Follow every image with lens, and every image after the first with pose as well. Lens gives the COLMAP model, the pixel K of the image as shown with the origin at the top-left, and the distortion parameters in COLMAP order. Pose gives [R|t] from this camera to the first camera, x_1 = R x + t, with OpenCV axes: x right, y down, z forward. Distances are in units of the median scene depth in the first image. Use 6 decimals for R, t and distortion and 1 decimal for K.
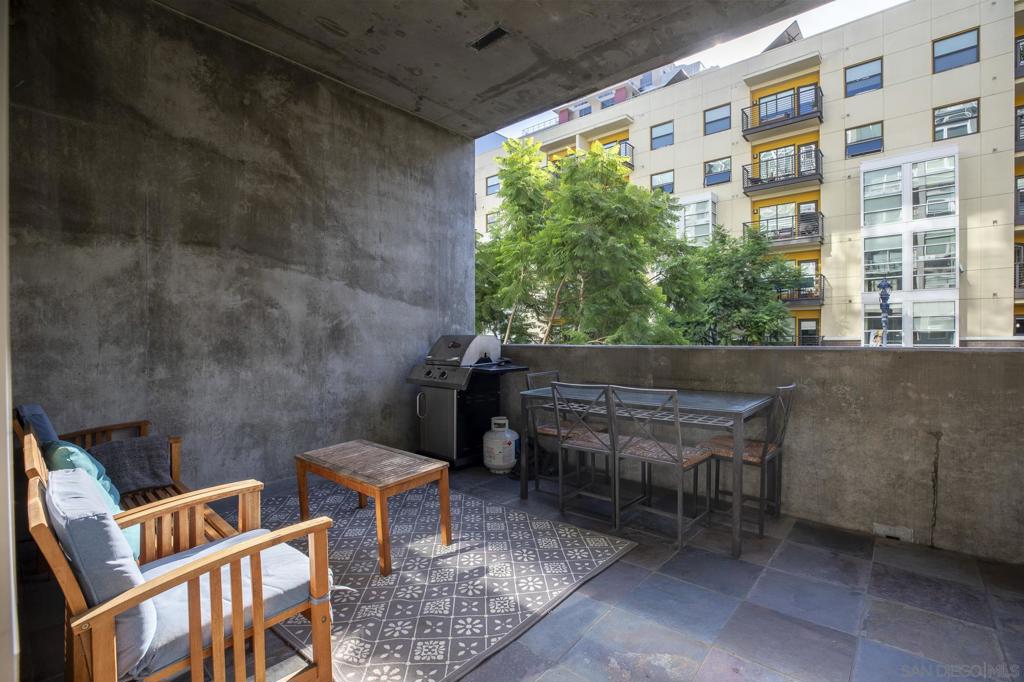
lens RADIAL K [[478.3, 0, 508.9], [0, 478.3, 336.5], [0, 0, 1]] dist [-0.019697, 0.006077]
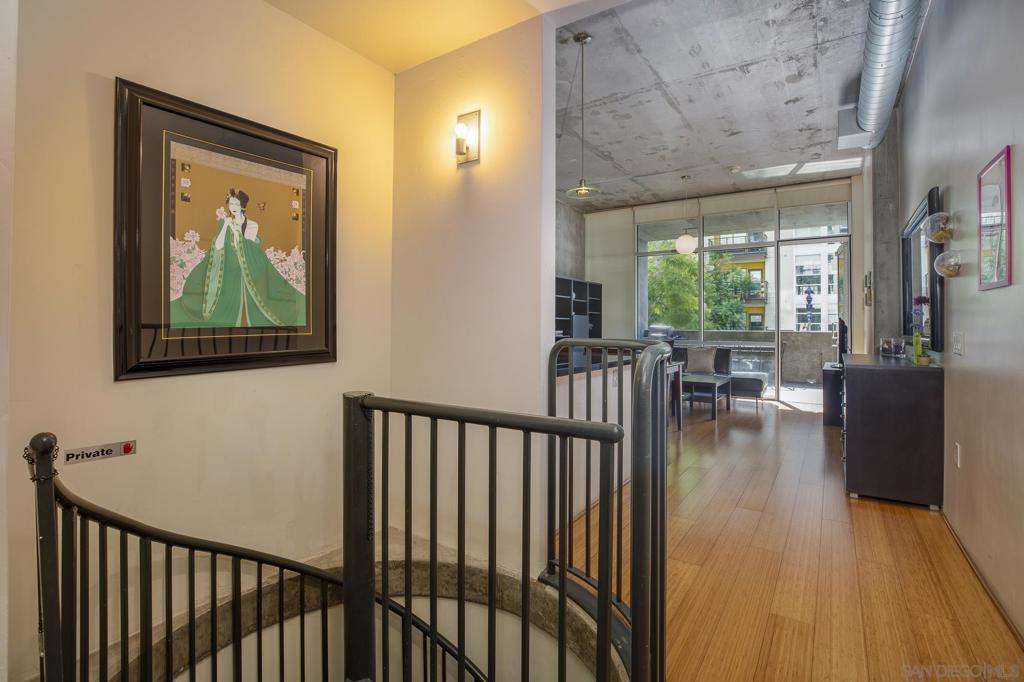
lens RADIAL K [[478.3, 0, 503.9], [0, 478.3, 316.6], [0, 0, 1]] dist [-0.019697, 0.006077]
pose [[0.994976, 0.013468, 0.099203, -0.238958], [-0.012203, 0.999836, -0.013348, -0.001760], [-0.099367, 0.012070, 0.994978, -0.300979]]
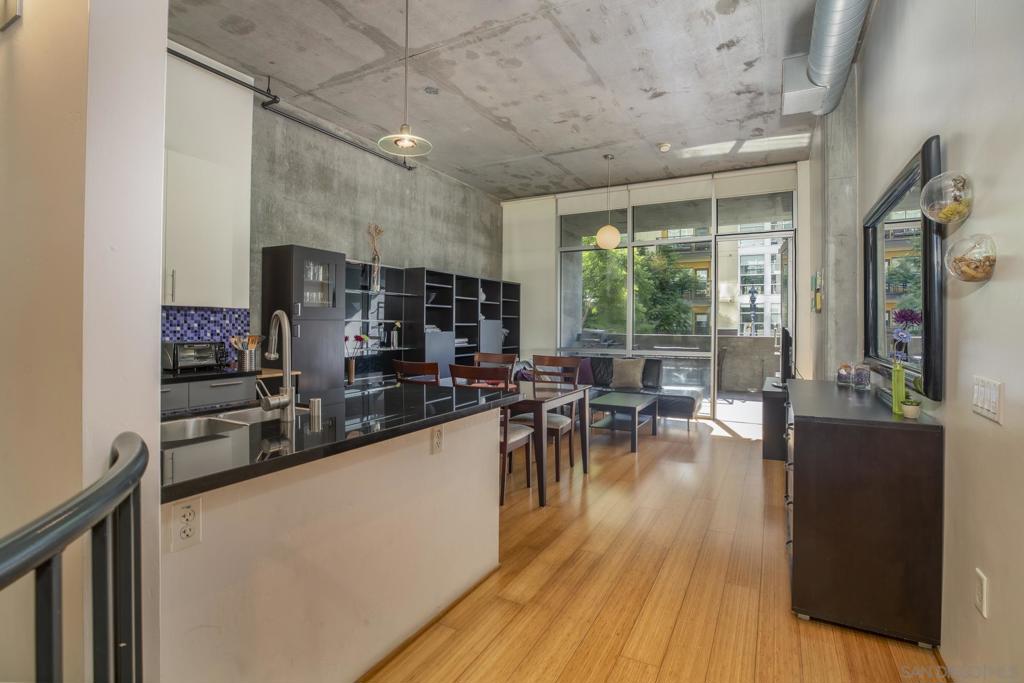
lens RADIAL K [[478.3, 0, 494.1], [0, 478.3, 318.5], [0, 0, 1]] dist [-0.019697, 0.006077]
pose [[0.985274, 0.014451, 0.170370, -0.196238], [-0.013881, 0.999893, -0.004534, -0.007777], [-0.170418, 0.002102, 0.985370, -0.250948]]
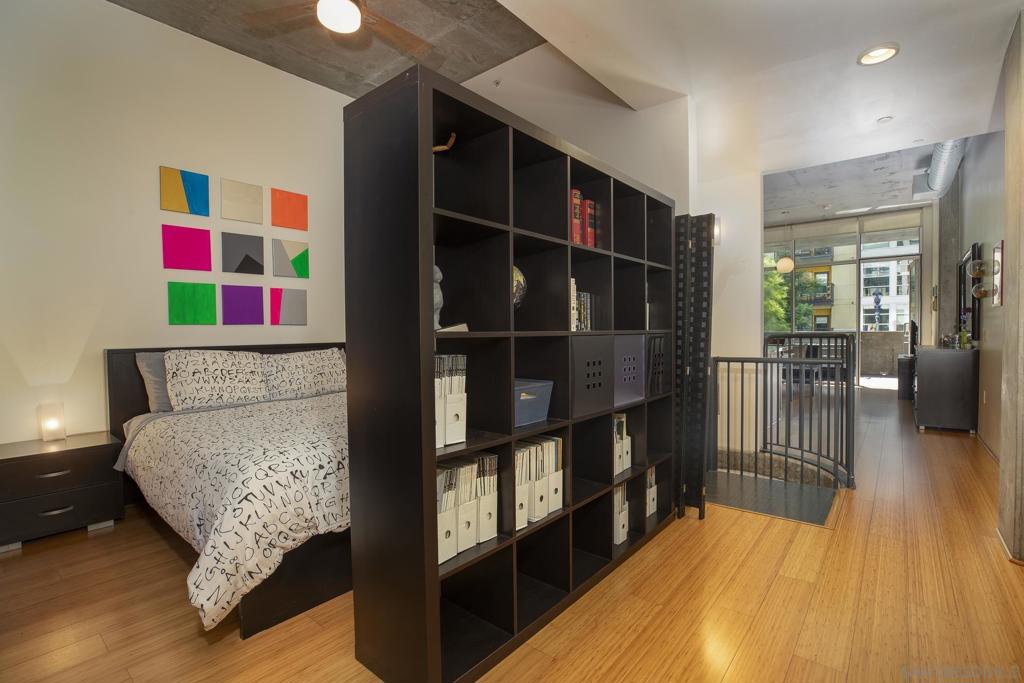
lens RADIAL K [[478.3, 0, 509.1], [0, 478.3, 340.9], [0, 0, 1]] dist [-0.019697, 0.006077]
pose [[0.999866, -0.004981, 0.015611, -0.329399], [0.004594, 0.999684, 0.024734, -0.001455], [-0.015729, -0.024659, 0.999572, -0.401254]]
